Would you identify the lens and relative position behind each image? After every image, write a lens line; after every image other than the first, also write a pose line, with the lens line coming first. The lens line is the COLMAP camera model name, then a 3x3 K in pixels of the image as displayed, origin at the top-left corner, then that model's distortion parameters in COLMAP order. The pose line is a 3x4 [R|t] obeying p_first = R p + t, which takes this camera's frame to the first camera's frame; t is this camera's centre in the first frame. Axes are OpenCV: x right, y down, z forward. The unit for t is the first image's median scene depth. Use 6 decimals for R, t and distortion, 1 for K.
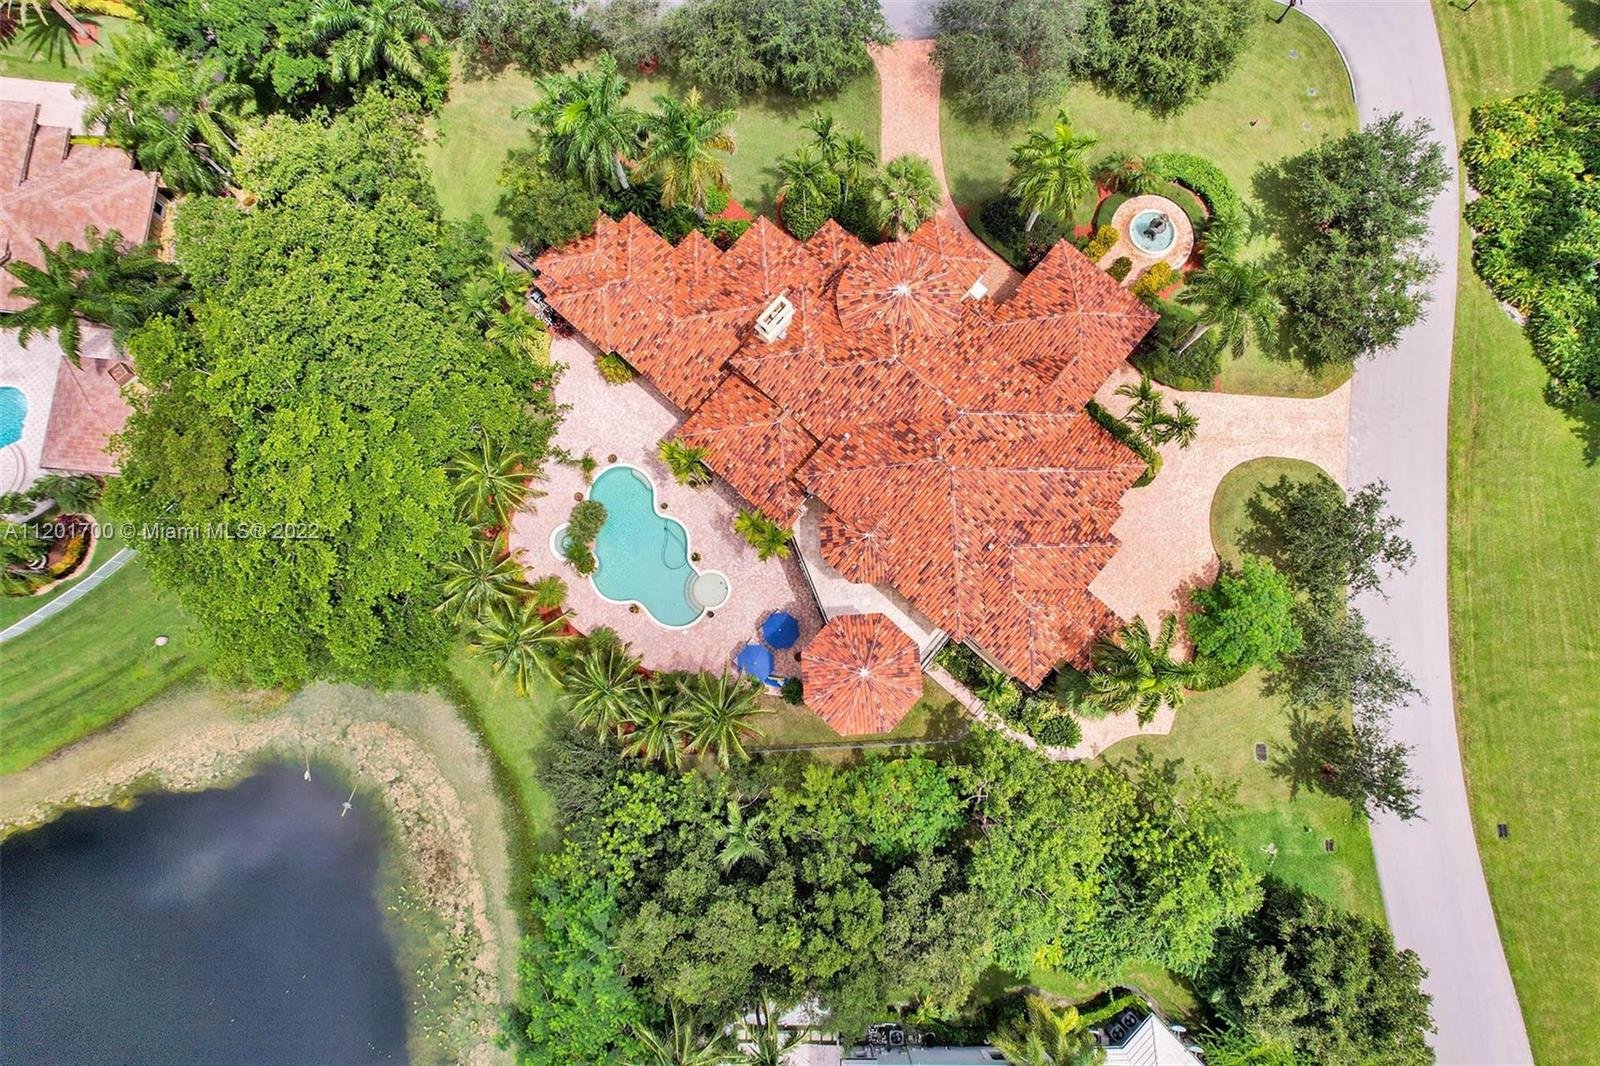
lens RADIAL K [[1012.5, 0, 800.0], [0, 1012.5, 533.0], [0, 0, 1]] dist [-0.080539, 0.055612]
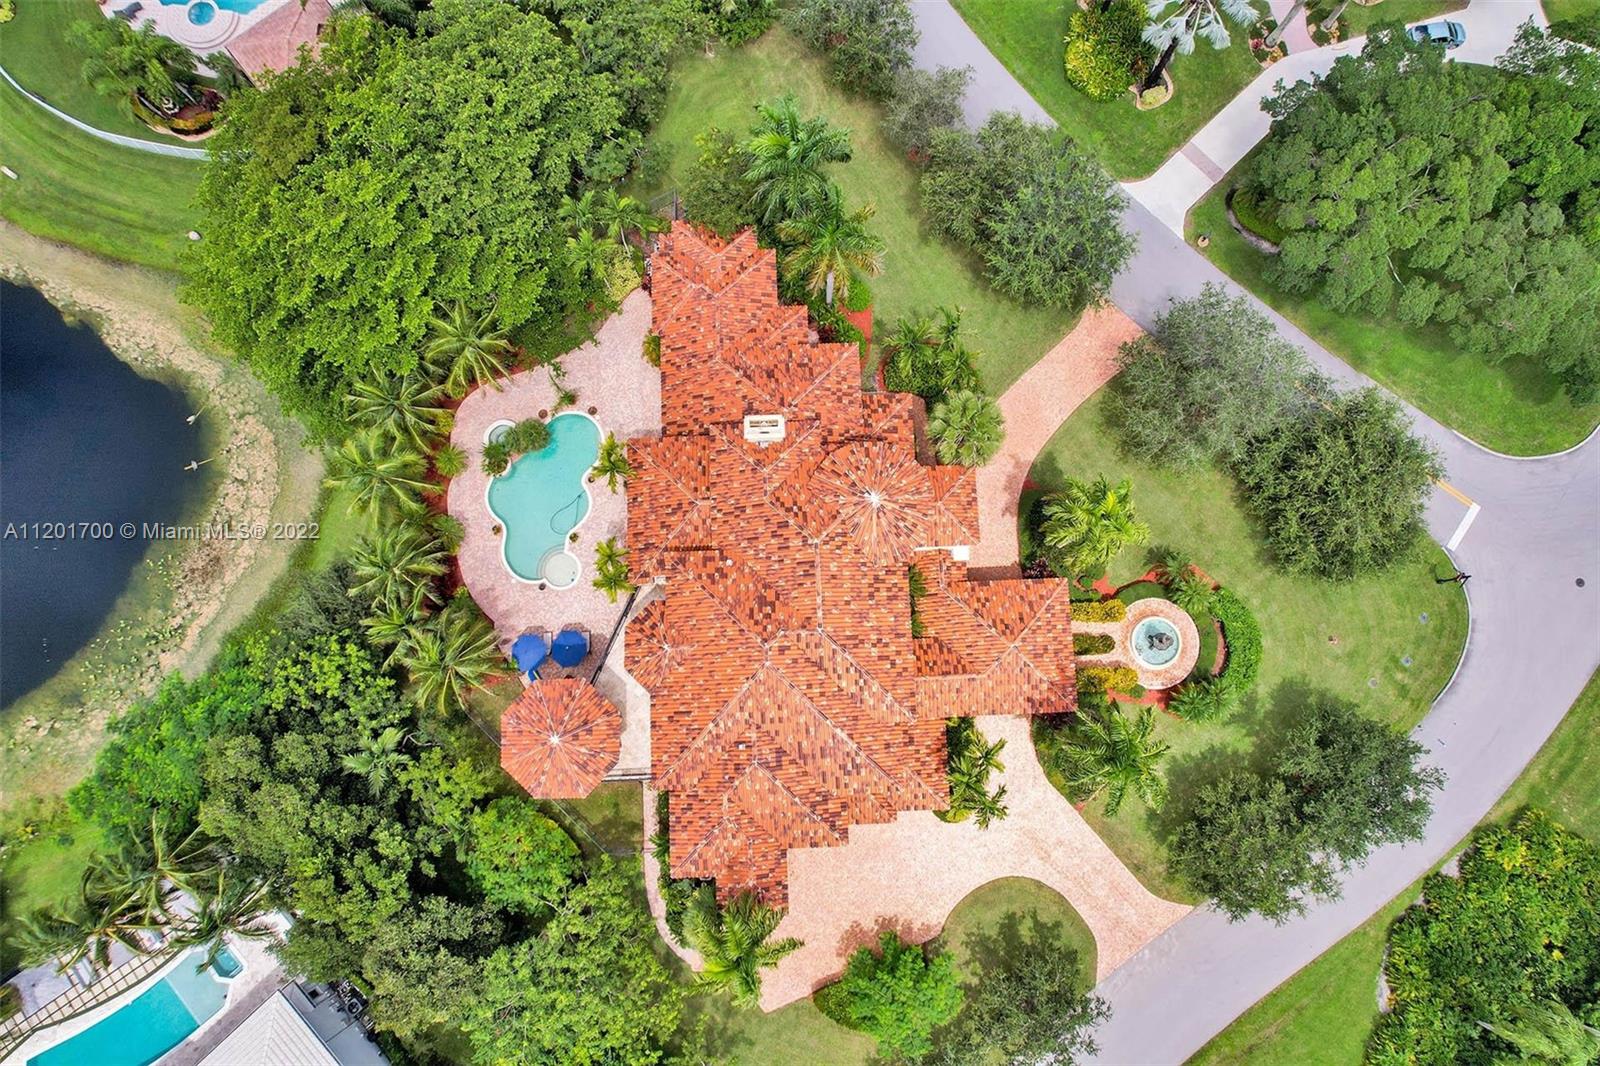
lens RADIAL K [[1012.5, 0, 800.0], [0, 1012.5, 533.0], [0, 0, 1]] dist [-0.080539, 0.055612]
pose [[0.690120, 0.714397, -0.115636, 0.170556], [-0.714839, 0.697837, 0.045042, -0.190313], [0.112873, 0.051576, 0.992270, 0.022260]]
